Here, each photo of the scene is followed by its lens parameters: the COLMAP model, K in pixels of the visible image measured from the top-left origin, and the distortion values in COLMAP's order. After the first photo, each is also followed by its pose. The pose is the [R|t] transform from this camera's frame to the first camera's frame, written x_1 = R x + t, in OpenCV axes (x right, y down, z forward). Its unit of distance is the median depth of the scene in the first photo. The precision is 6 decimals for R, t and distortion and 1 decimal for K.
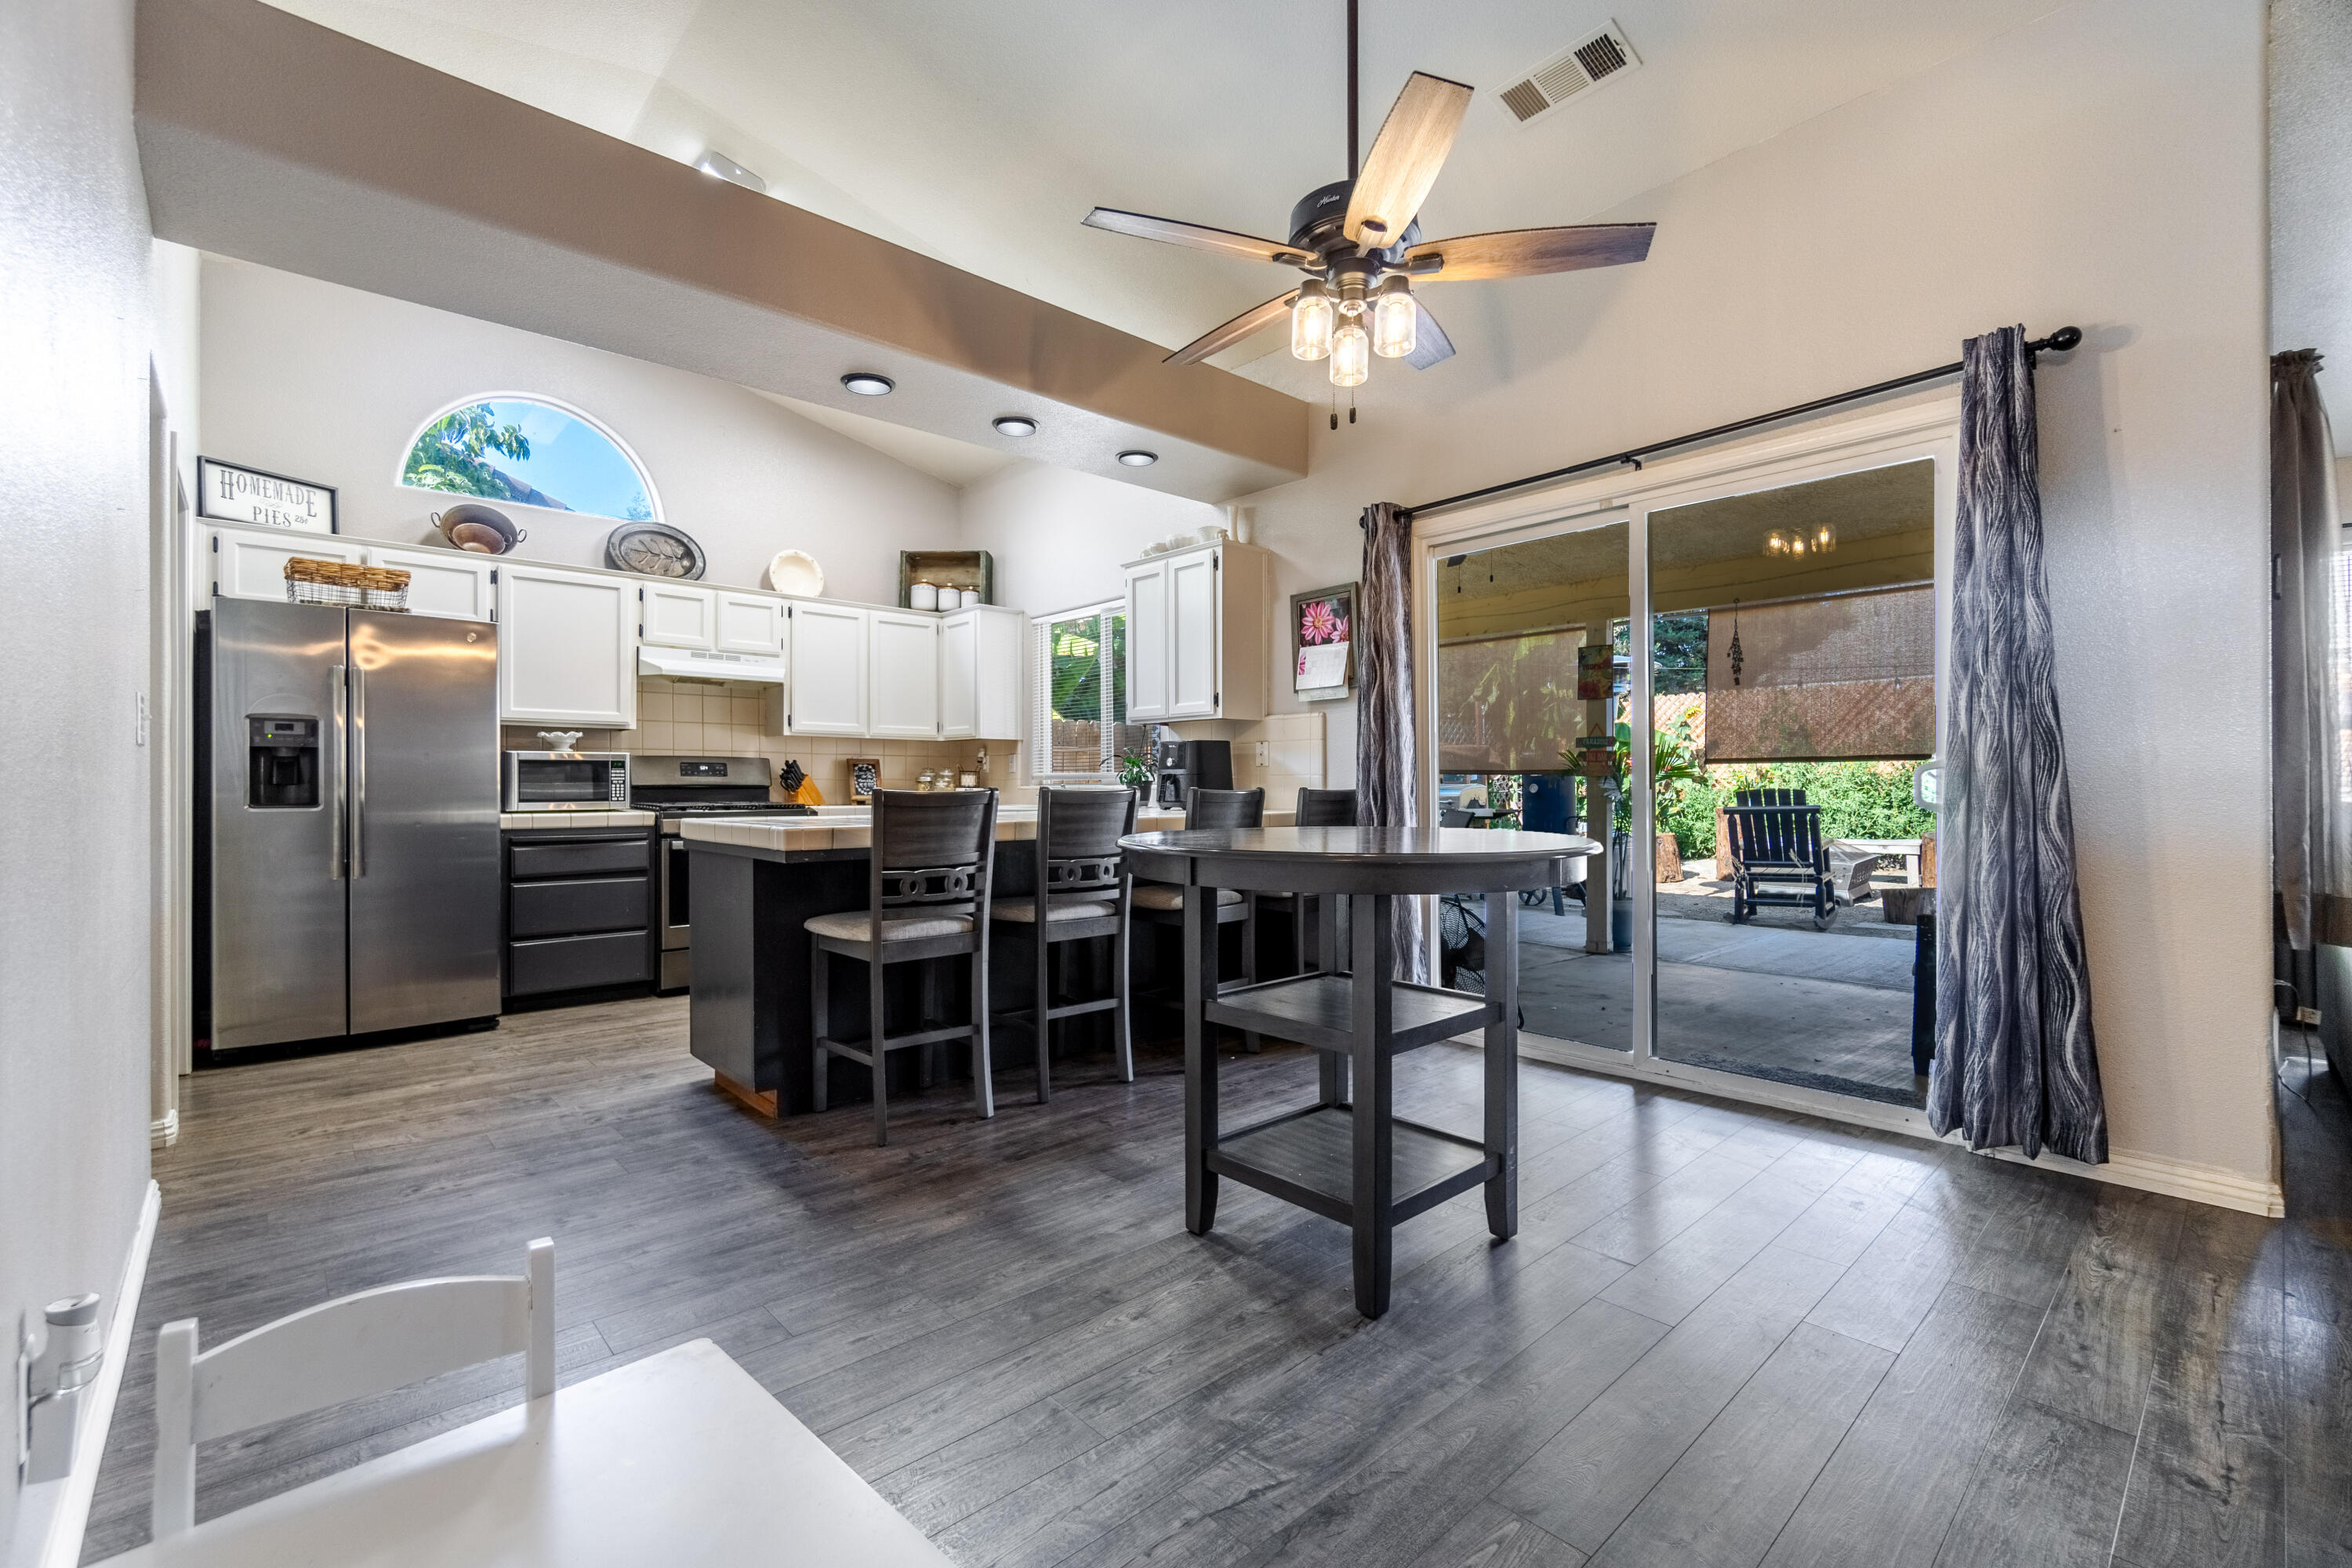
lens RADIAL K [[1012.2, 0, 1166.4], [0, 1012.2, 787.0], [0, 0, 1]] dist [-0.005376, 0.001712]
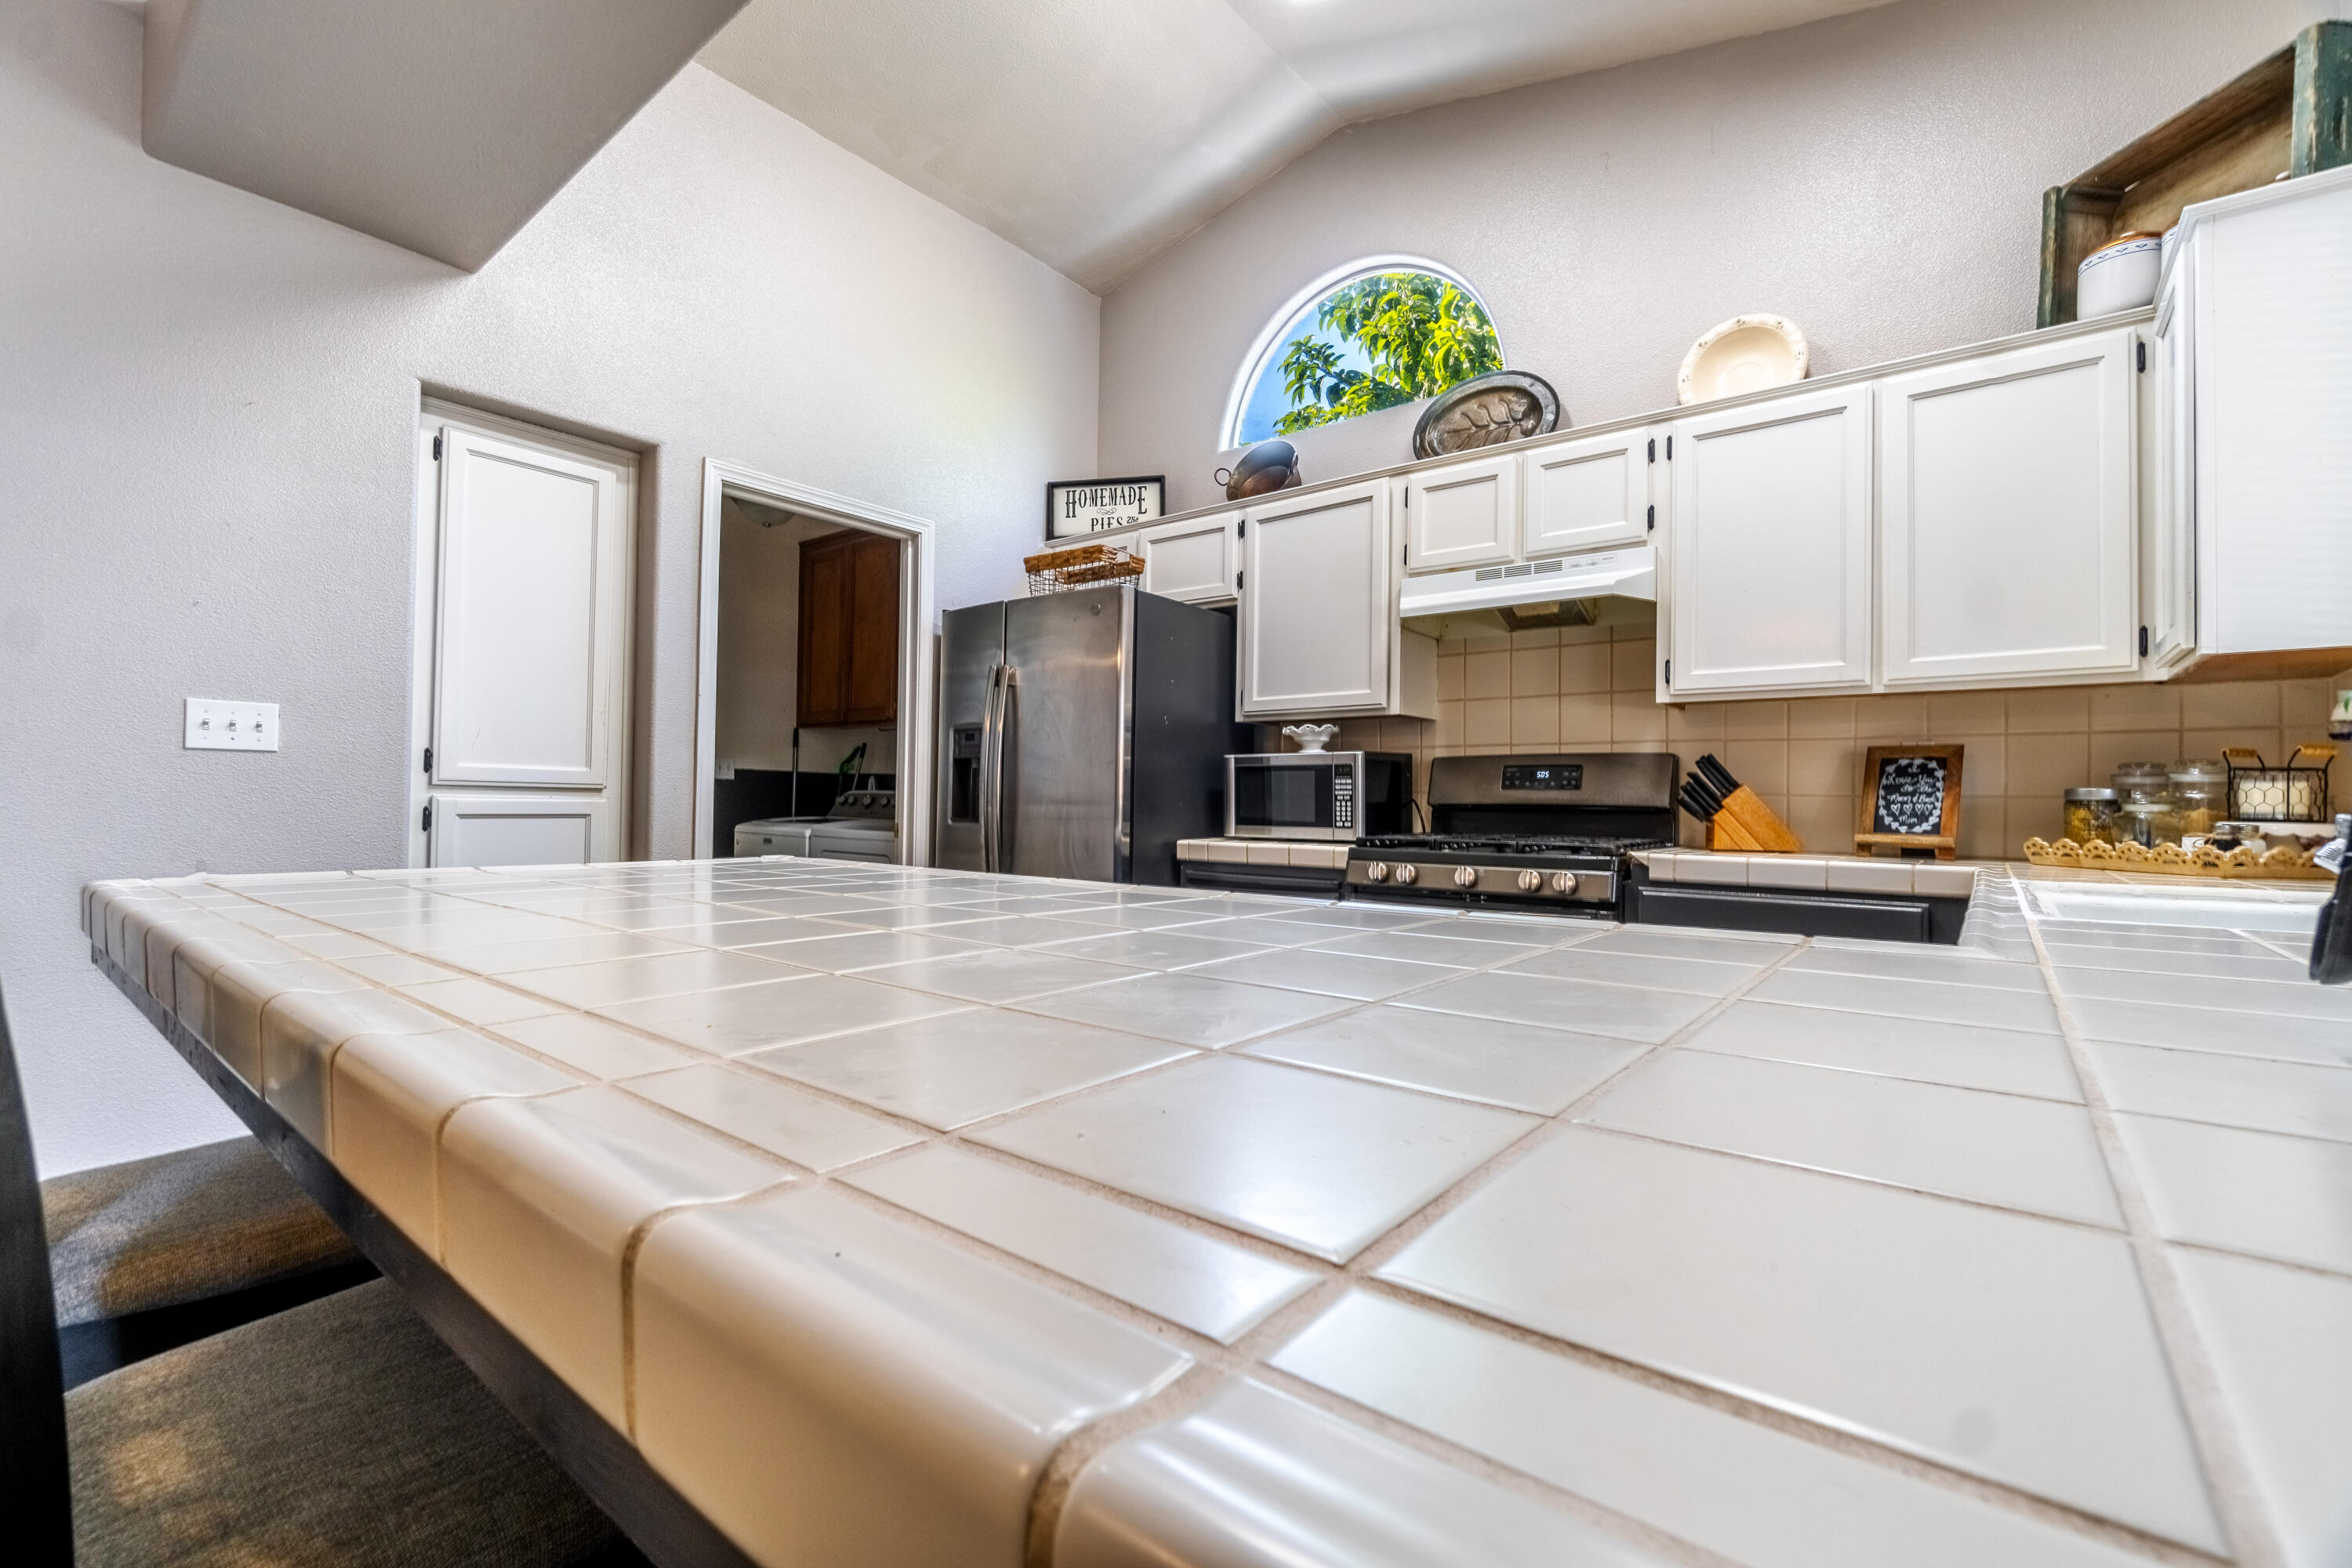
lens RADIAL K [[1012.2, 0, 1171.3], [0, 1012.2, 787.6], [0, 0, 1]] dist [-0.005376, 0.001712]
pose [[0.154606, -0.011089, -0.987914, 0.081499], [-0.013601, 0.999818, -0.013351, -0.001518], [0.987883, 0.015500, 0.154427, 0.877477]]
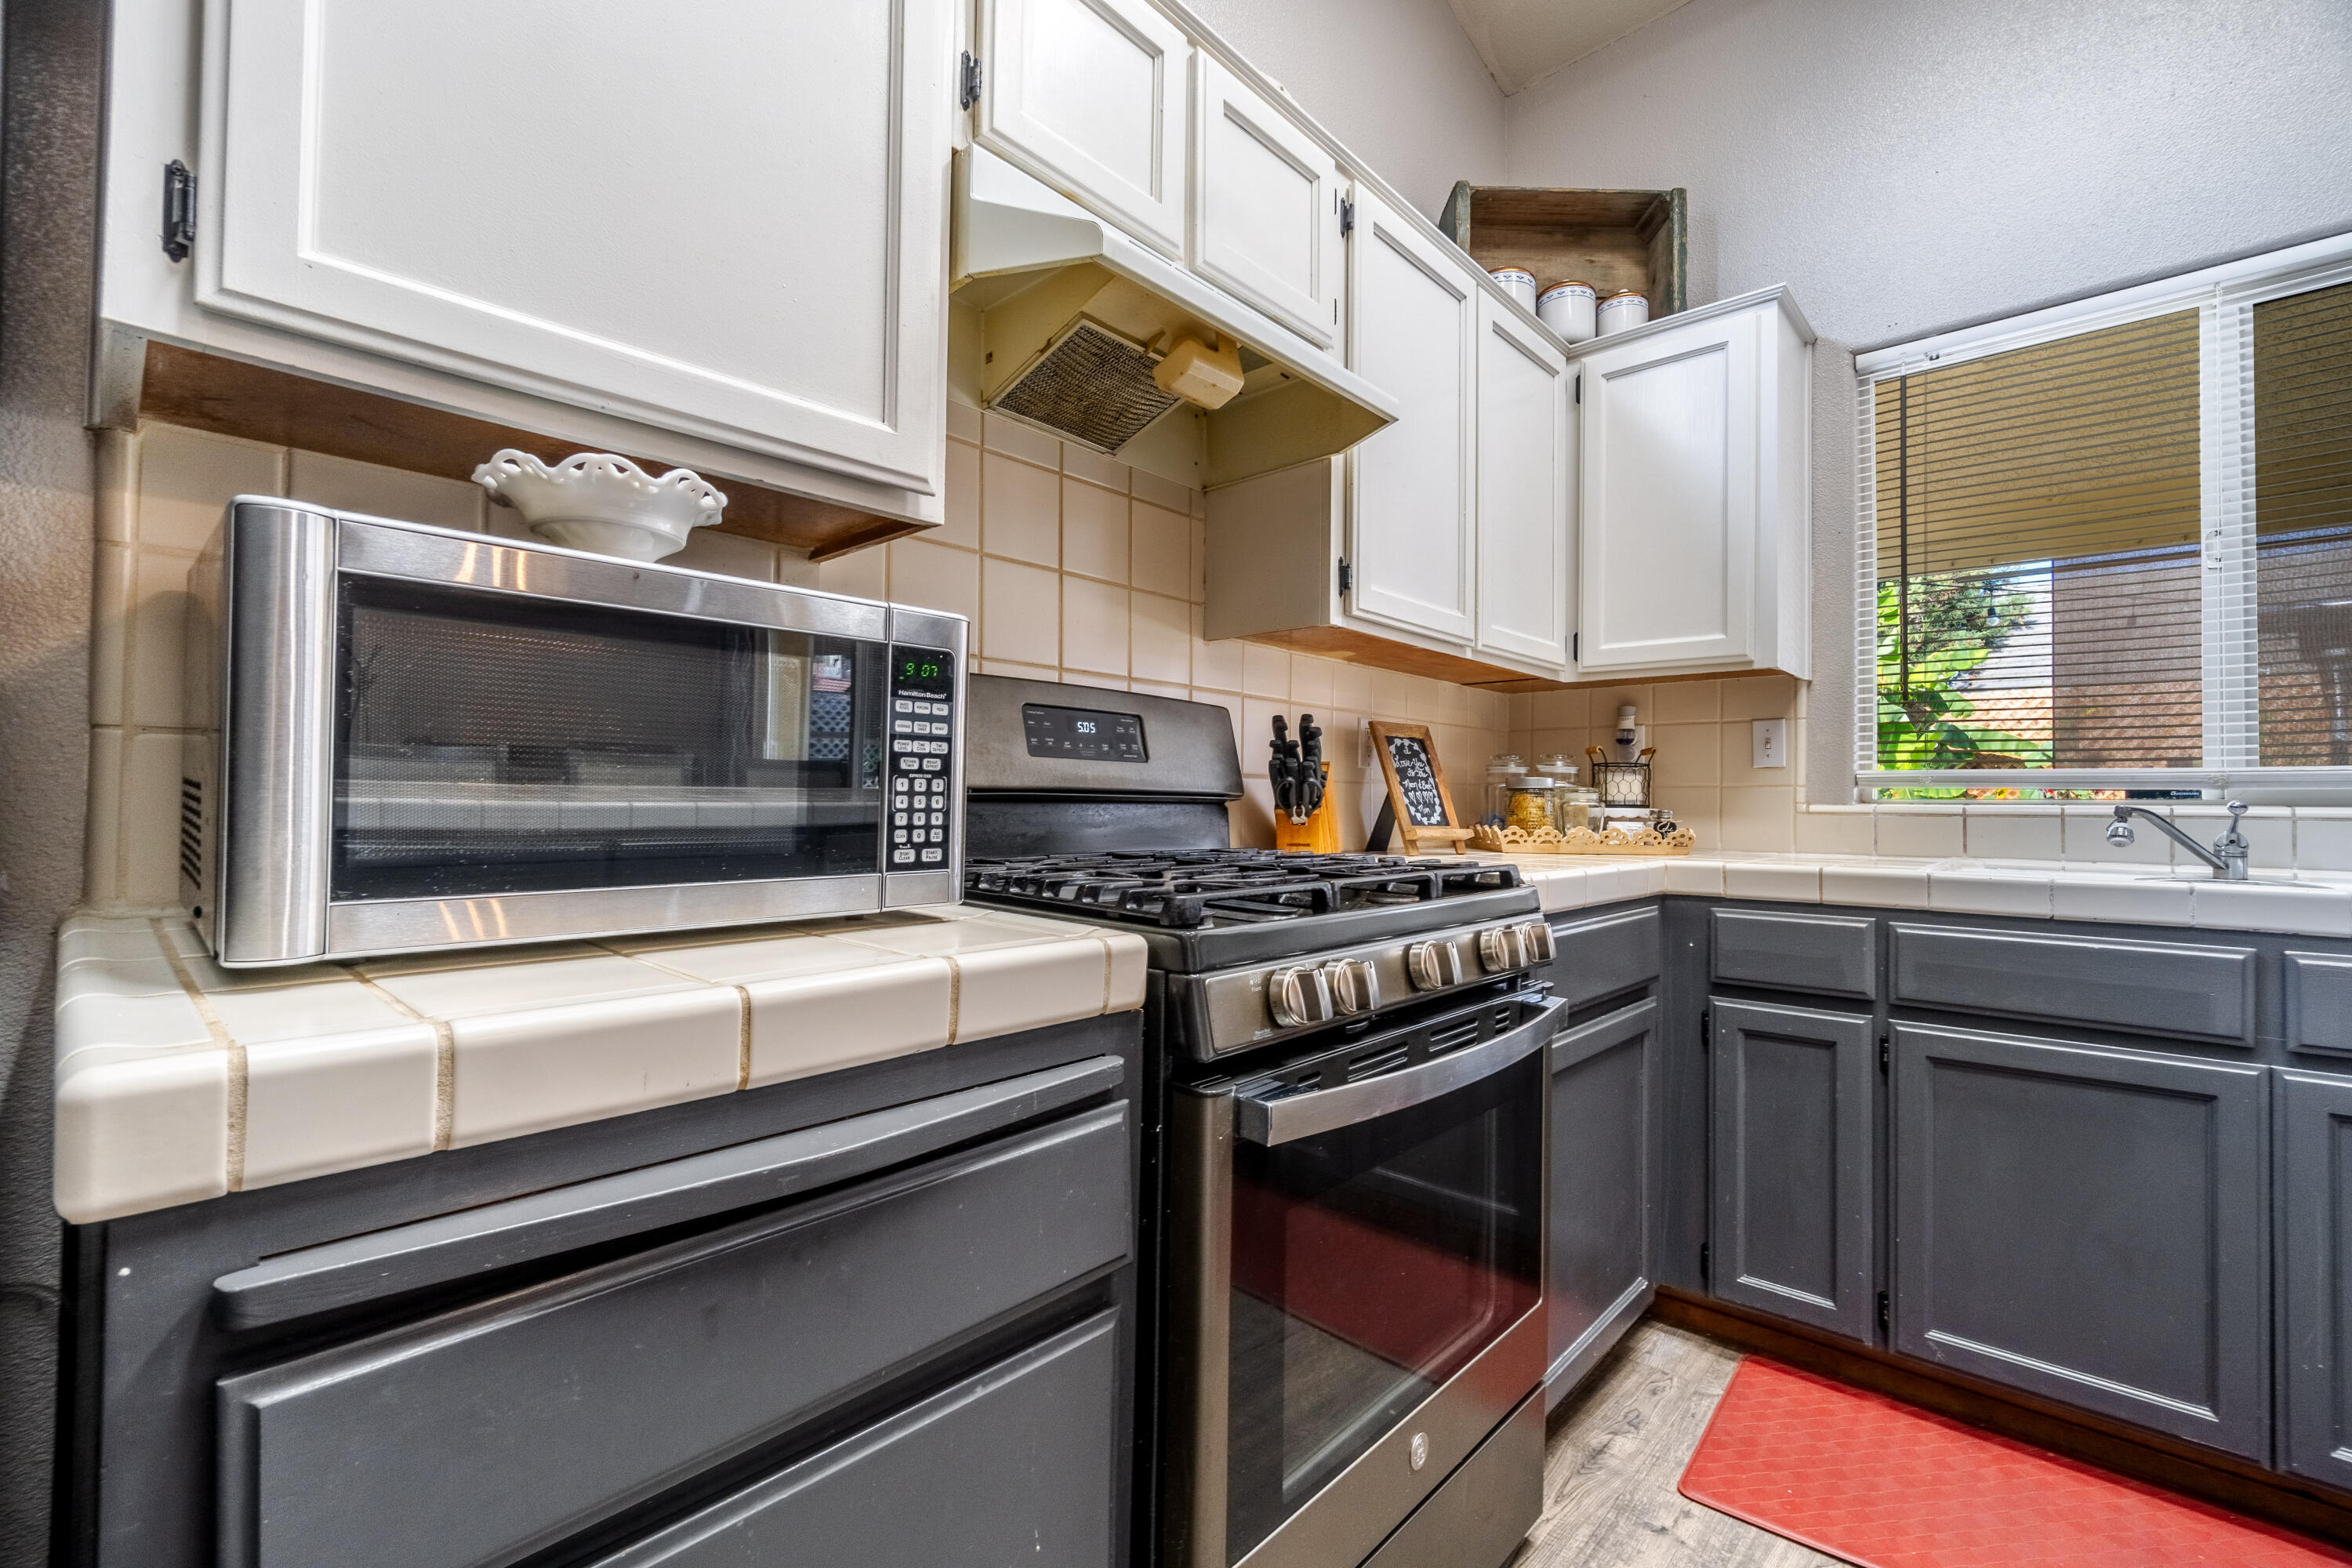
lens RADIAL K [[1012.2, 0, 1168.0], [0, 1012.2, 787.2], [0, 0, 1]] dist [-0.005376, 0.001712]
pose [[0.995992, 0.012717, 0.088538, -0.568385], [-0.011304, 0.999801, -0.016444, 0.001950], [-0.088730, 0.015377, 0.995937, 0.896748]]
